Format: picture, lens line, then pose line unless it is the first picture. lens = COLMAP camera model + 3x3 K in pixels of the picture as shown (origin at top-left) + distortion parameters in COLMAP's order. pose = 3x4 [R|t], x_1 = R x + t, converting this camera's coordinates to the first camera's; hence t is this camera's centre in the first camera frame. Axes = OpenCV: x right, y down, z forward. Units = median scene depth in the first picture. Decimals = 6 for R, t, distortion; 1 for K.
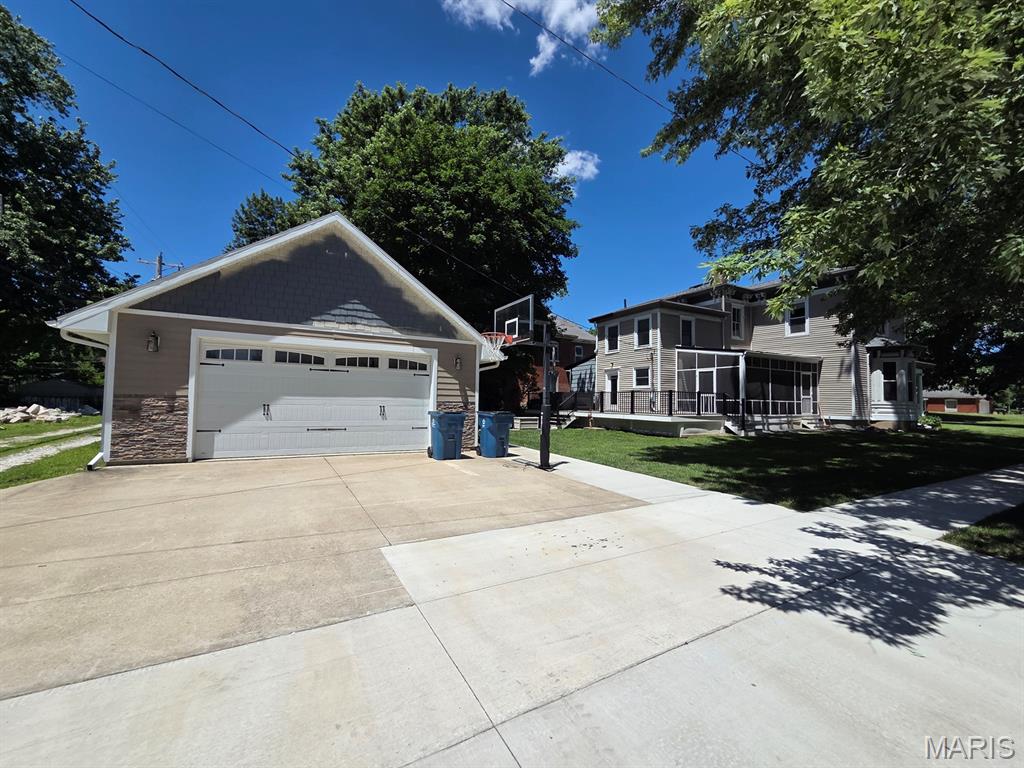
lens RADIAL K [[417.4, 0, 505.8], [0, 417.4, 383.1], [0, 0, 1]] dist [0.004765, -0.000414]
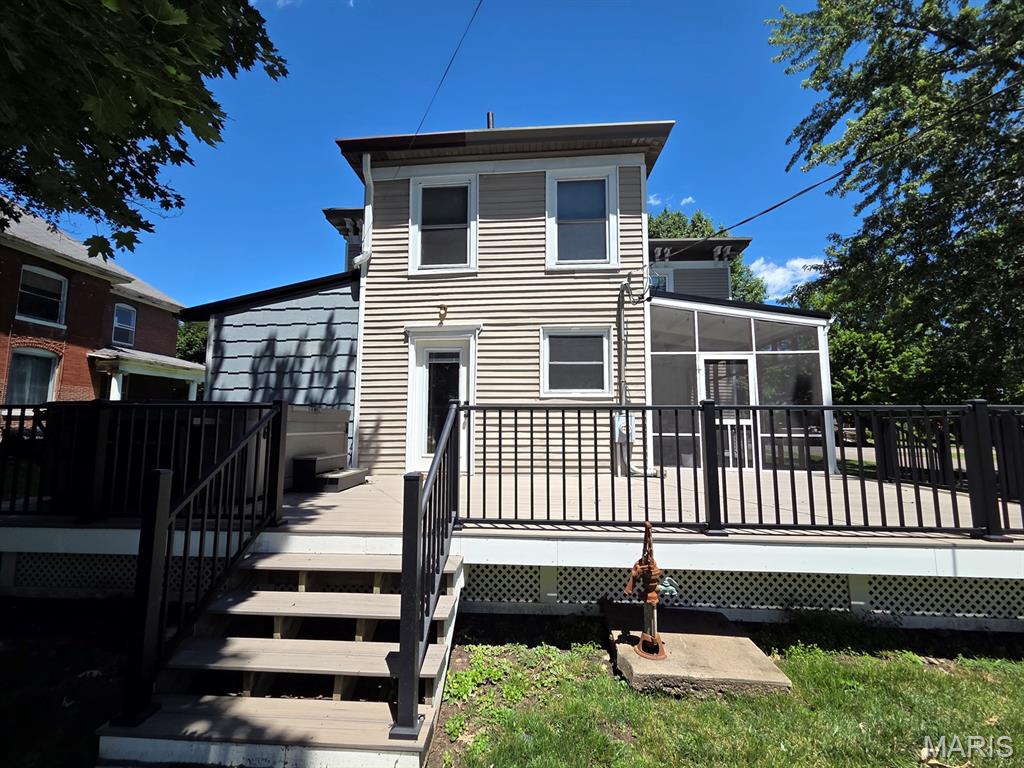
lens RADIAL K [[417.4, 0, 508.4], [0, 417.4, 381.7], [0, 0, 1]] dist [0.004765, -0.000414]
pose [[0.533316, 0.078970, 0.842222, 0.056494], [-0.030388, 0.996779, -0.074220, 0.030485], [-0.845370, 0.013989, 0.533998, 1.099459]]
